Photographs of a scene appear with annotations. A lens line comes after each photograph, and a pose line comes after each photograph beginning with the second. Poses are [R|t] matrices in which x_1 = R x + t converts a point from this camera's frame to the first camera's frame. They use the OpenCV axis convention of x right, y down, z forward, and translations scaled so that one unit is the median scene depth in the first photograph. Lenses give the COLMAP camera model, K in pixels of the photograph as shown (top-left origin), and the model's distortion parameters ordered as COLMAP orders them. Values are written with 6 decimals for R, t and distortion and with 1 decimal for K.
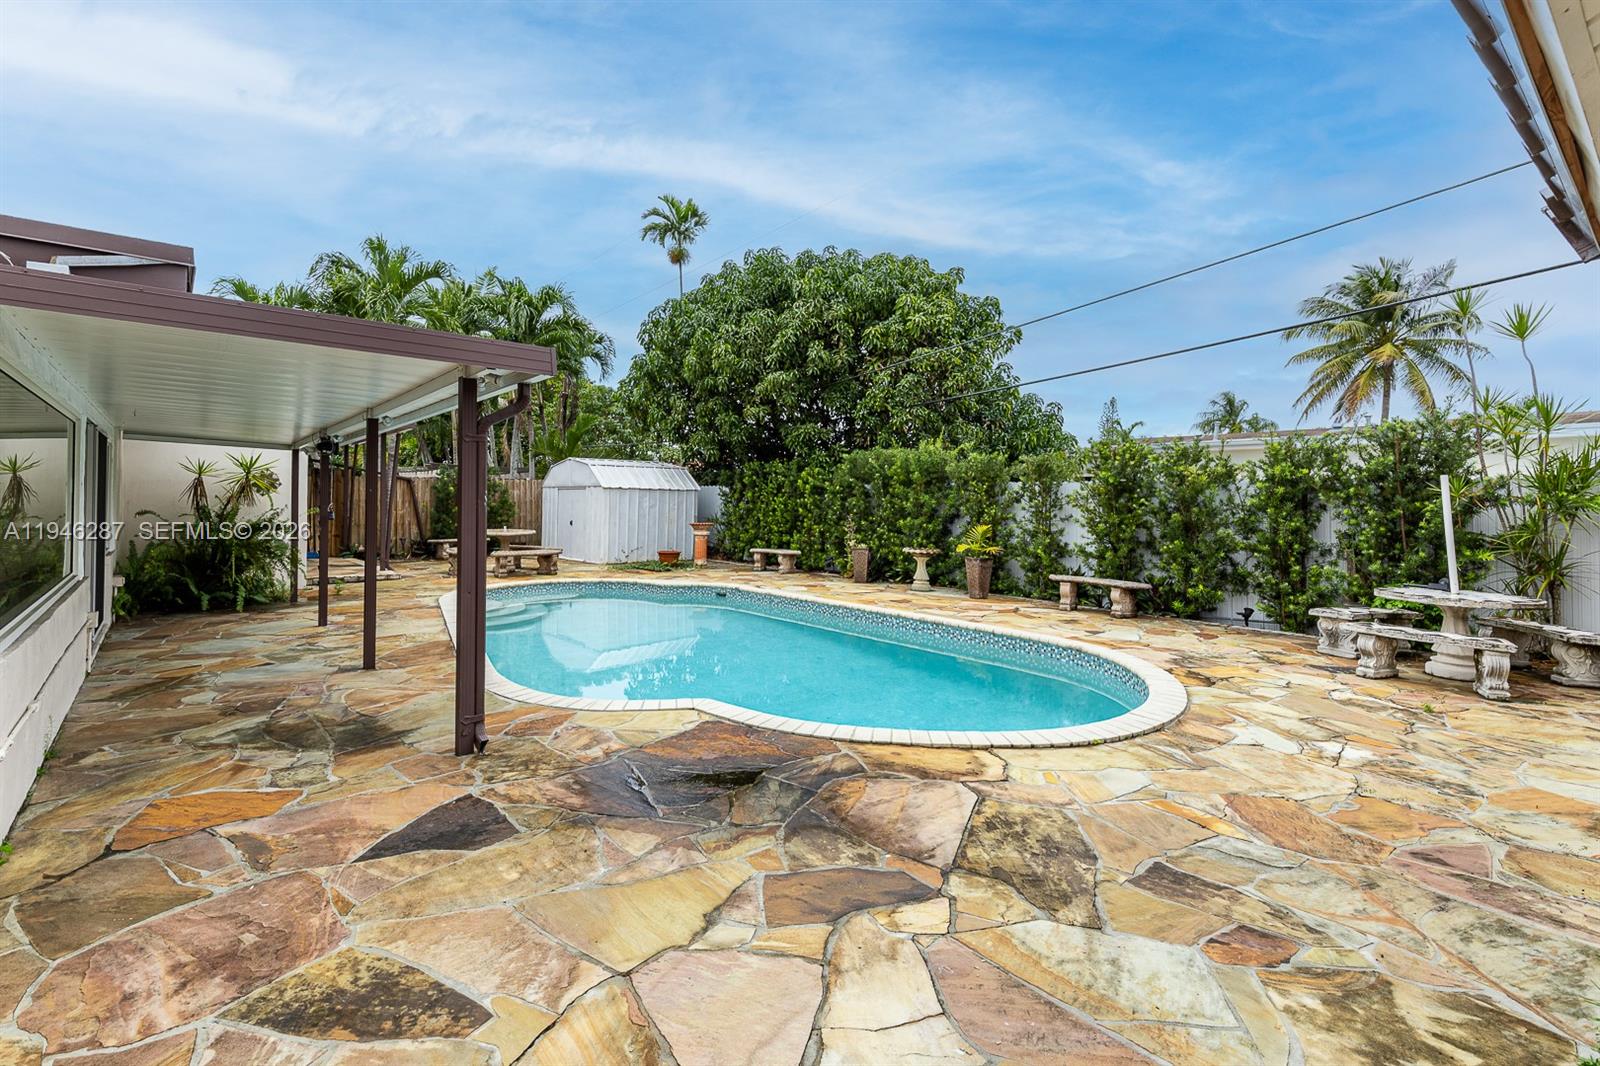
lens RADIAL K [[736.9, 0, 768.9], [0, 736.9, 504.1], [0, 0, 1]] dist [0.003425, -0.000763]
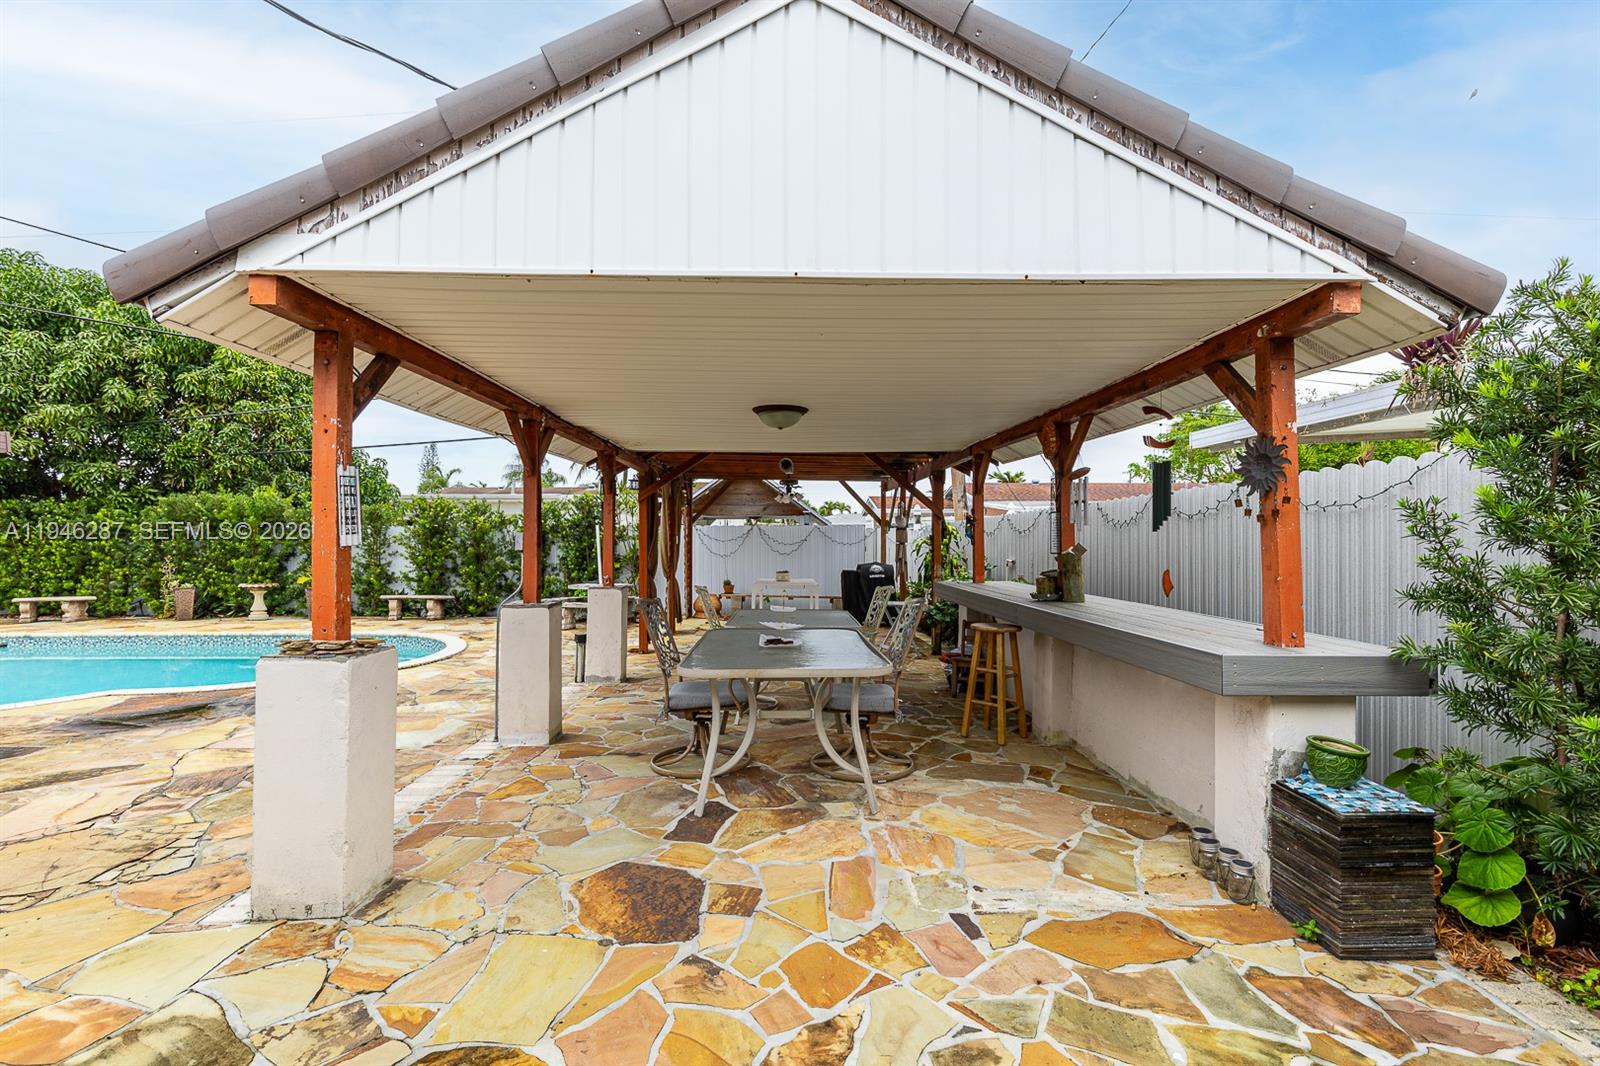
lens RADIAL K [[736.9, 0, 803.1], [0, 736.9, 529.6], [0, 0, 1]] dist [0.003425, -0.000763]
pose [[0.621684, 0.001861, 0.783266, -0.180276], [0.014303, 0.999803, -0.013728, 0.005037], [-0.783137, 0.019737, 0.621535, -0.410320]]
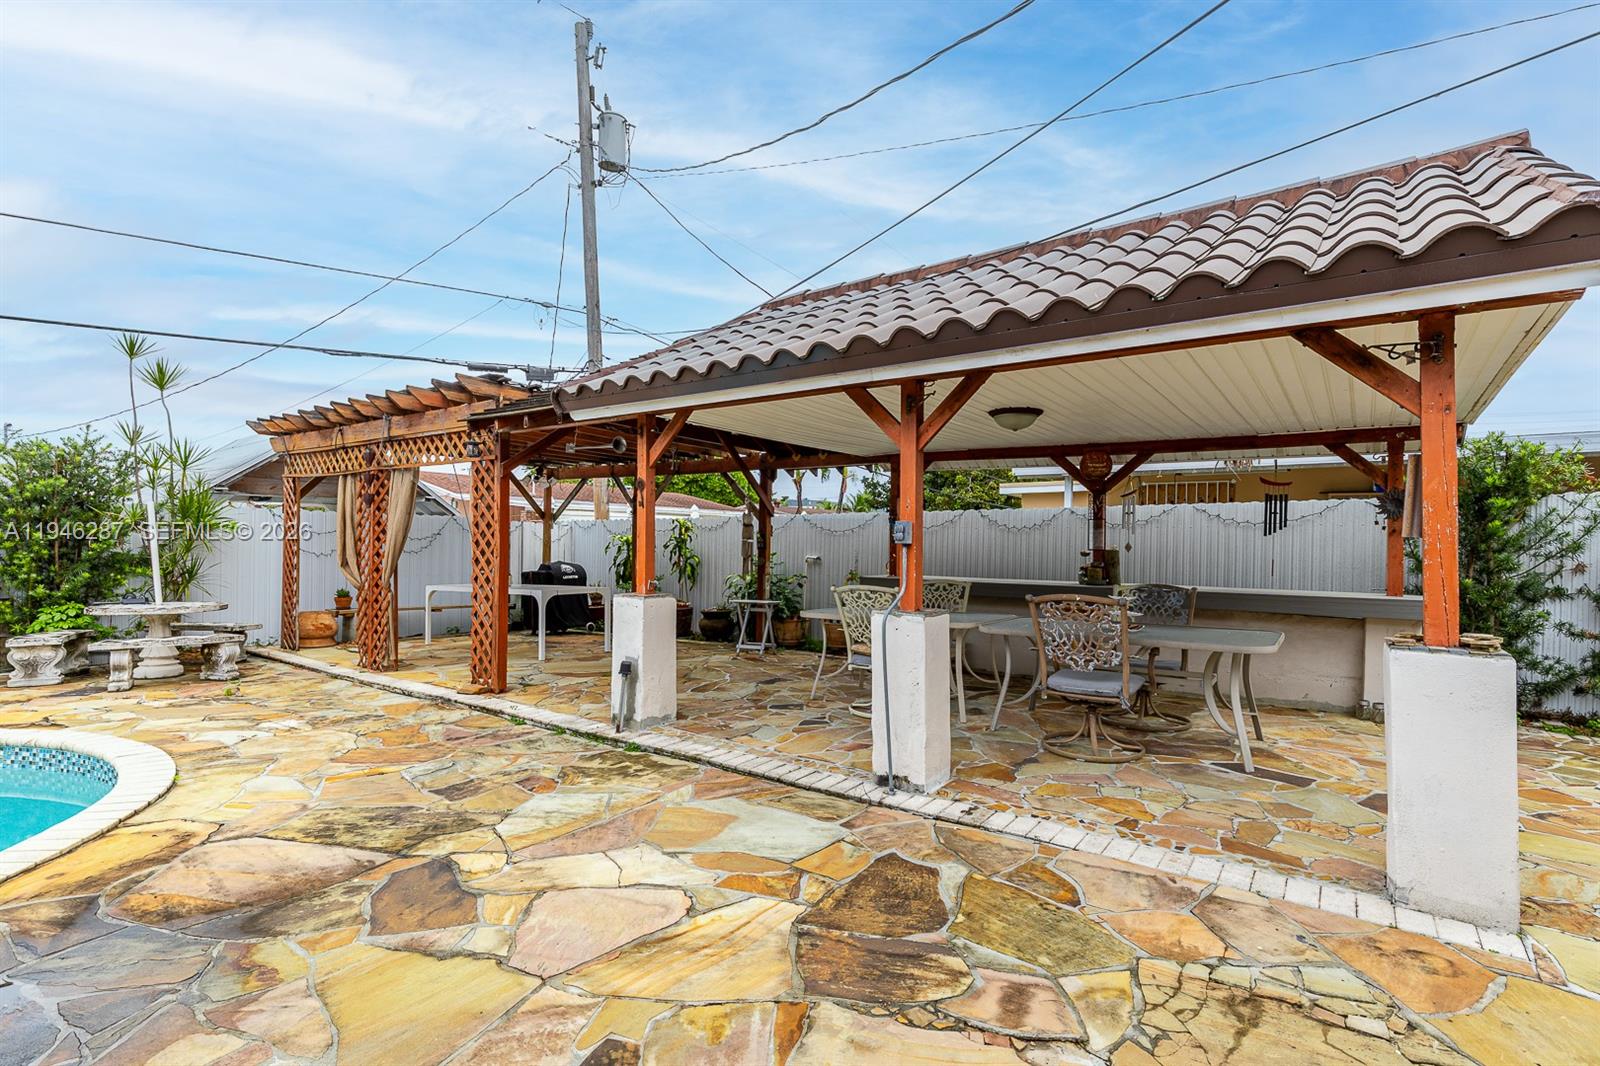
lens RADIAL K [[736.9, 0, 804.8], [0, 736.9, 539.5], [0, 0, 1]] dist [0.003425, -0.000763]
pose [[-0.247477, -0.006980, 0.968869, -0.276283], [-0.005967, 0.999966, 0.005680, 0.004942], [-0.968875, -0.004375, -0.247510, 0.198449]]
